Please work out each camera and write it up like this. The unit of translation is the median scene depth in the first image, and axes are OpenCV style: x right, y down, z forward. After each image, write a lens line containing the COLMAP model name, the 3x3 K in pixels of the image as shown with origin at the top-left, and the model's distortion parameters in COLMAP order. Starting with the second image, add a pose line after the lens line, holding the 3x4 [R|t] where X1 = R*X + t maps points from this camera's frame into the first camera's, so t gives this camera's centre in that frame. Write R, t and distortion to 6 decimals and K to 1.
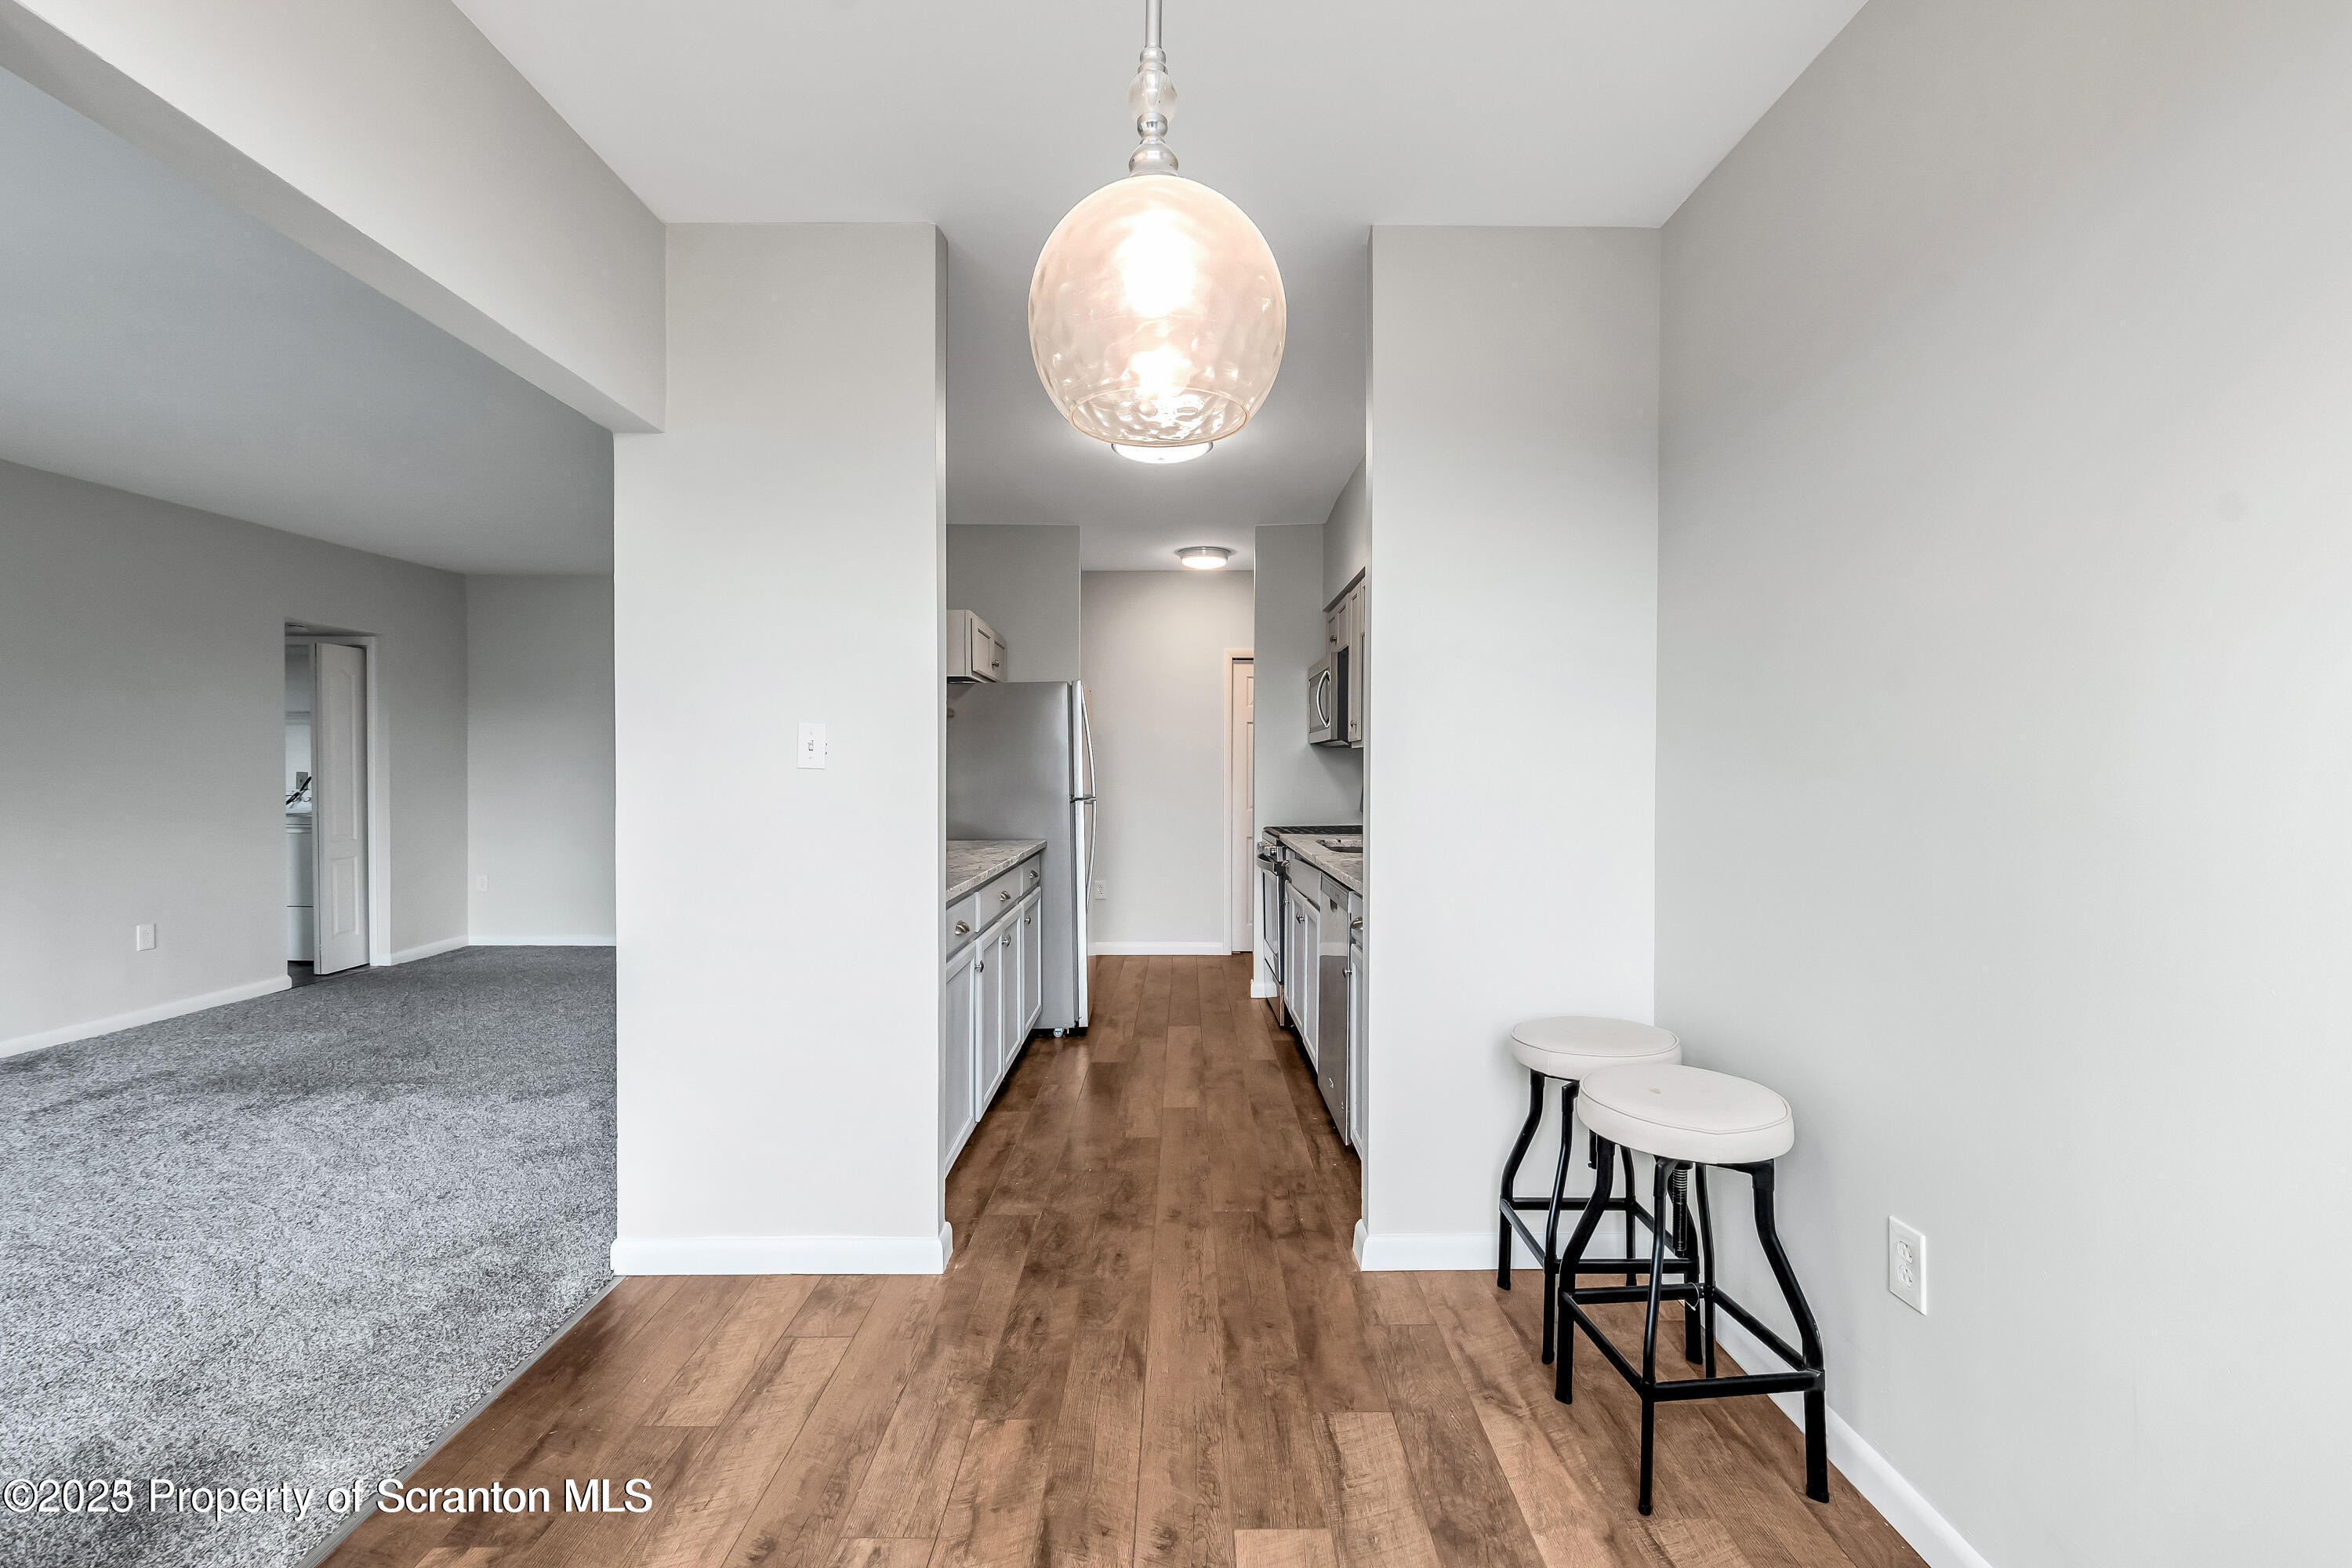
lens RADIAL K [[1051.6, 0, 1184.8], [0, 1051.6, 774.8], [0, 0, 1]] dist [-0.000893, -0.000324]
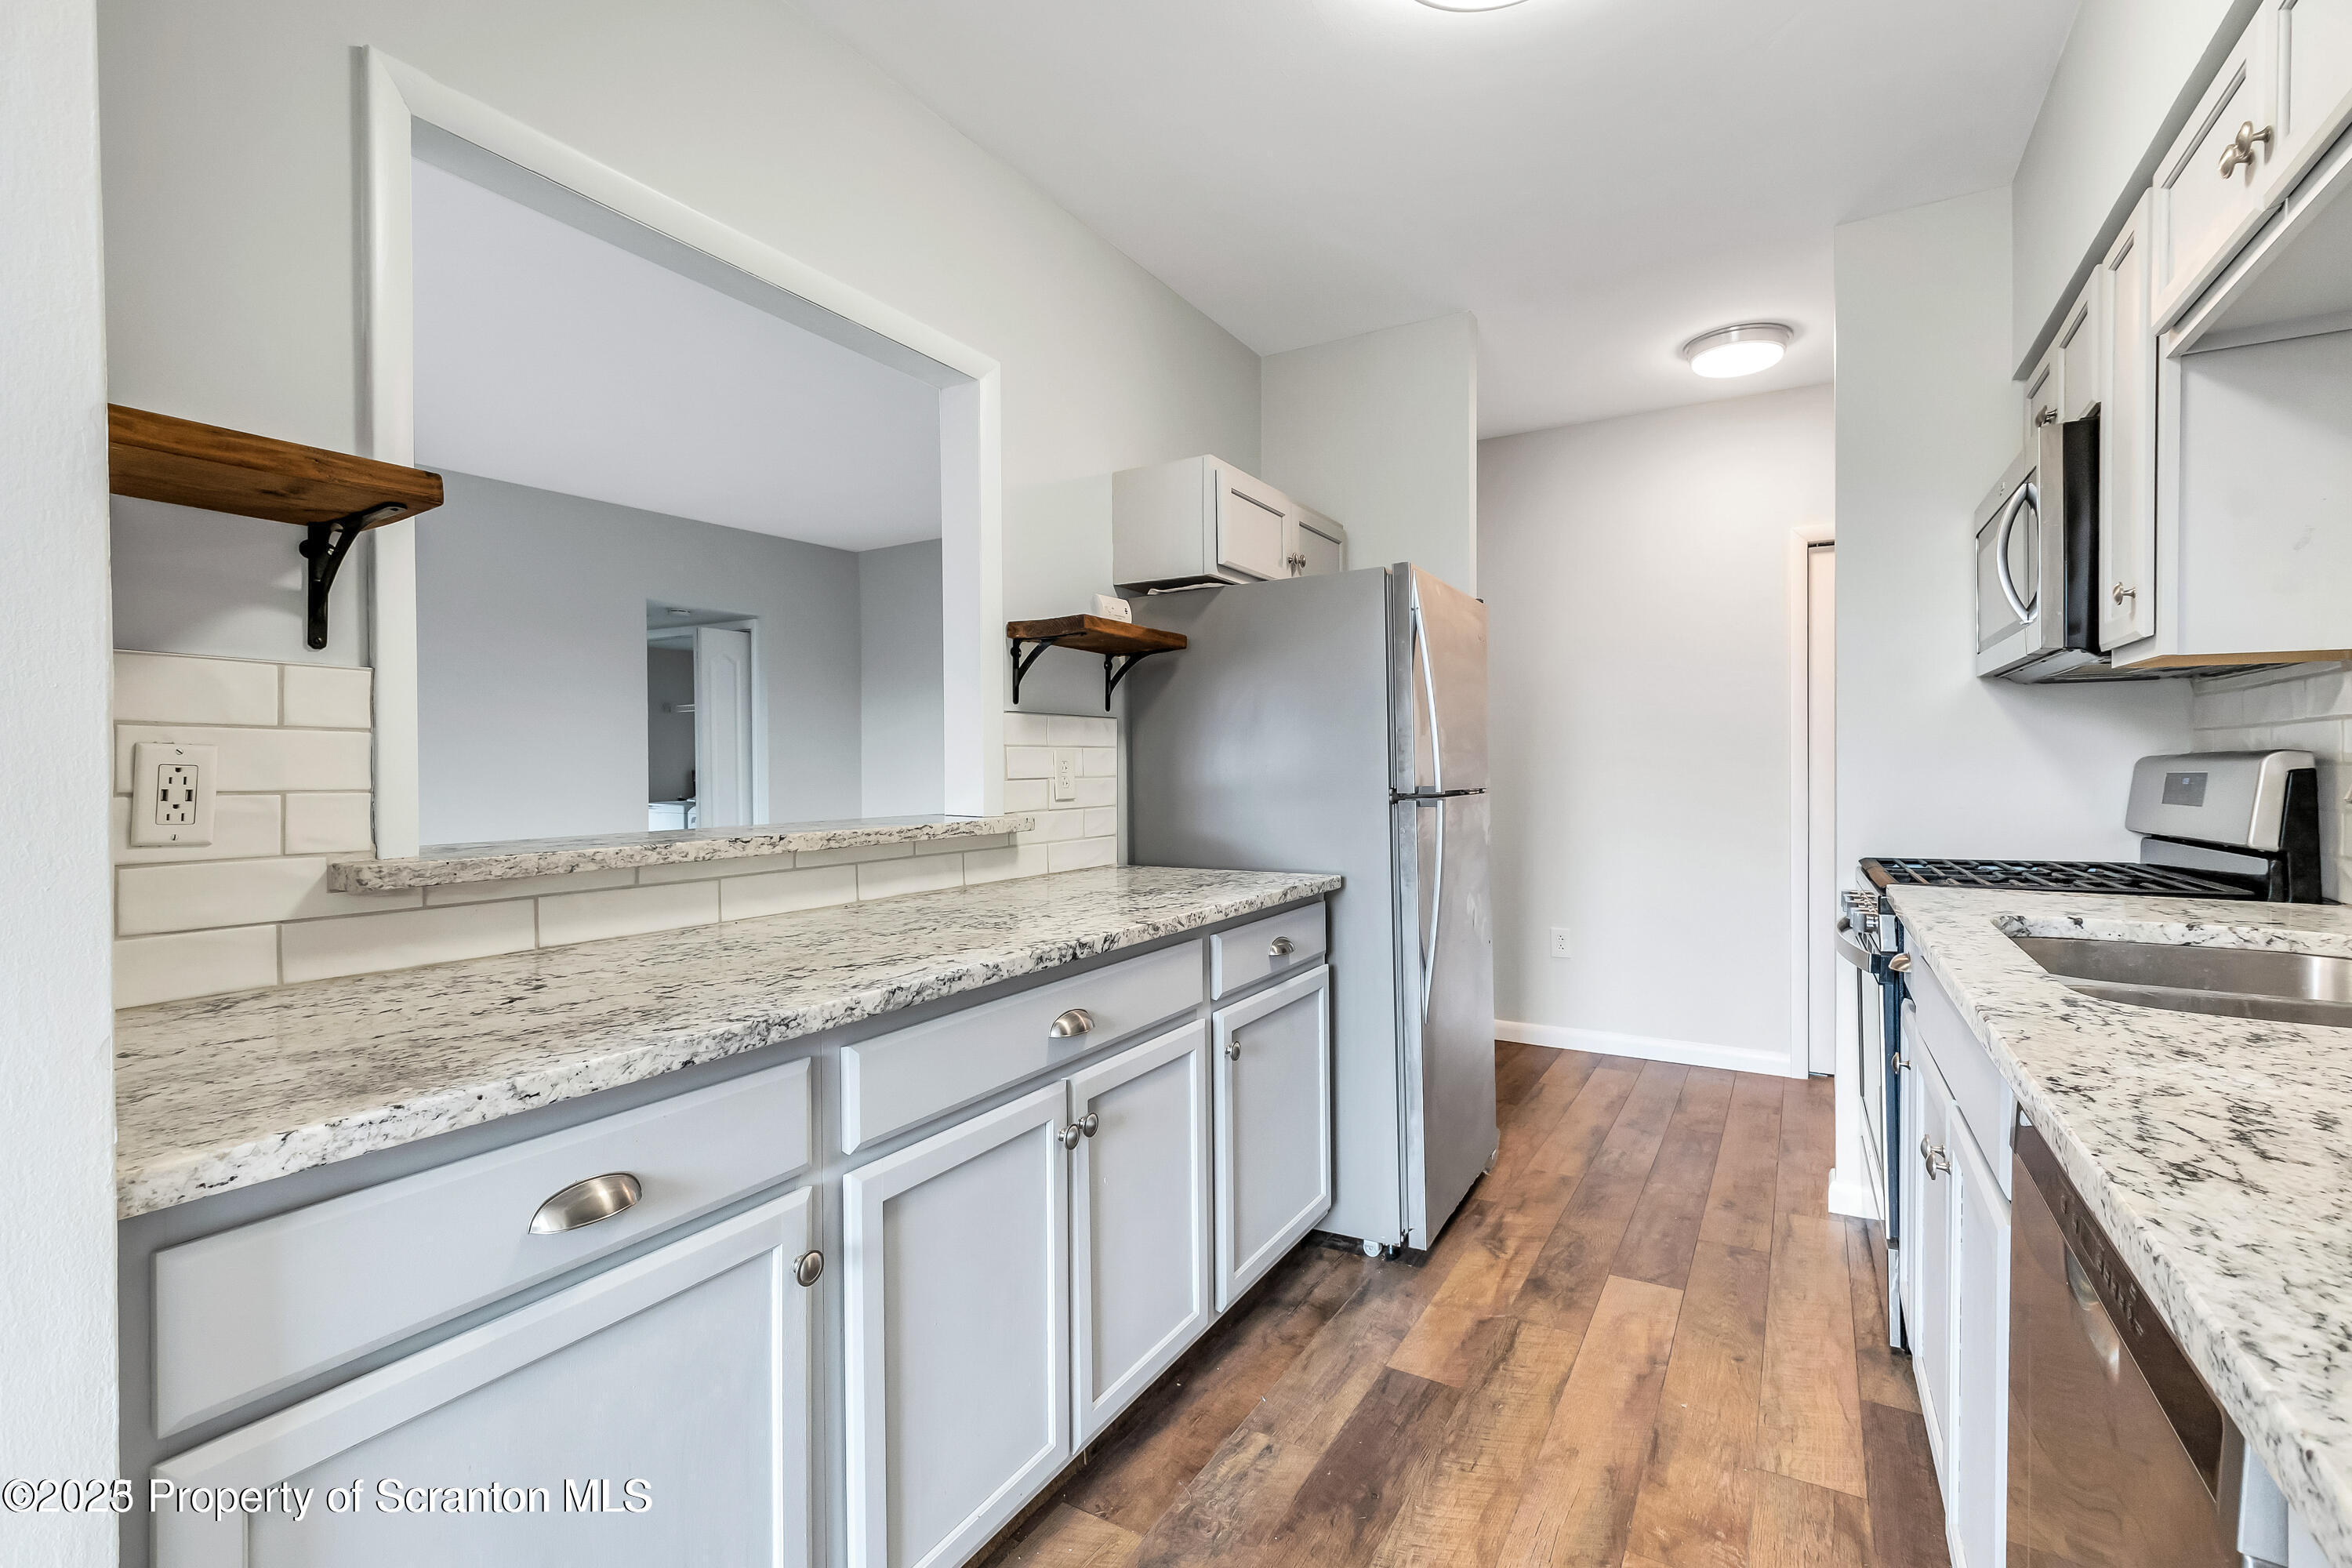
lens RADIAL K [[1051.6, 0, 1184.8], [0, 1051.6, 774.8], [0, 0, 1]] dist [-0.000893, -0.000324]
pose [[0.860224, -0.002367, -0.509911, 0.062900], [0.006577, 0.999958, 0.006453, 0.008330], [0.509874, -0.008905, 0.860203, 0.494754]]
